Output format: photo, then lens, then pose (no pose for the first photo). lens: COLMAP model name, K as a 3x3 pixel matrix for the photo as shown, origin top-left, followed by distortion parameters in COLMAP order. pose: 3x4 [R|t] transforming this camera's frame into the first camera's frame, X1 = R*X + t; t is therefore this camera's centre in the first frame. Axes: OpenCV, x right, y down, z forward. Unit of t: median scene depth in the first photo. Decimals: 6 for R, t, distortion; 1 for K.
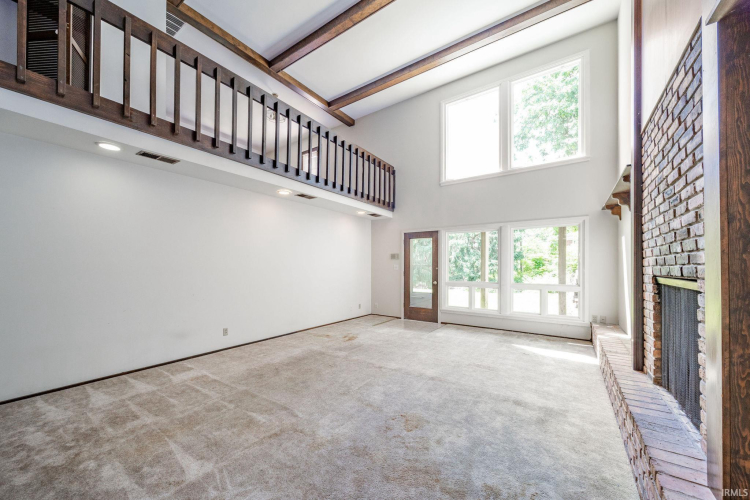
lens RADIAL K [[284.5, 0, 374.4], [0, 284.5, 265.9], [0, 0, 1]] dist [-0.000992, 0.000011]
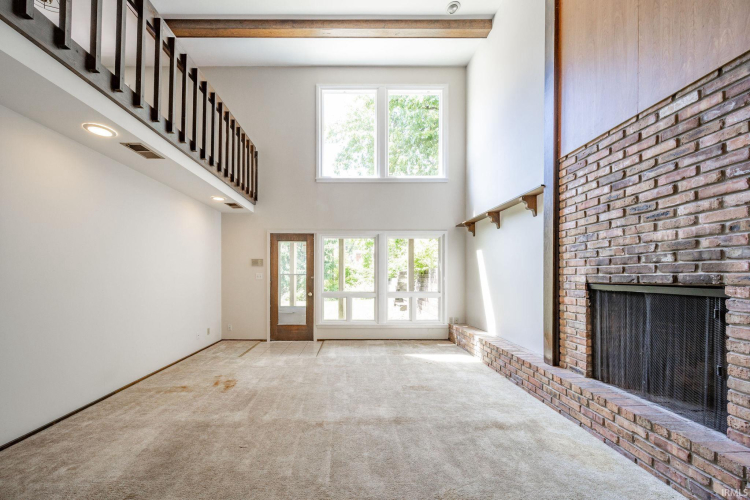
lens RADIAL K [[283.7, 0, 351.2], [0, 283.7, 276.0], [0, 0, 1]] dist [0.000520, 0.000008]
pose [[0.824693, -0.002183, 0.565576, -0.168415], [-0.000177, 0.999992, 0.004118, 0.000947], [-0.565580, -0.003496, 0.824686, 0.227987]]
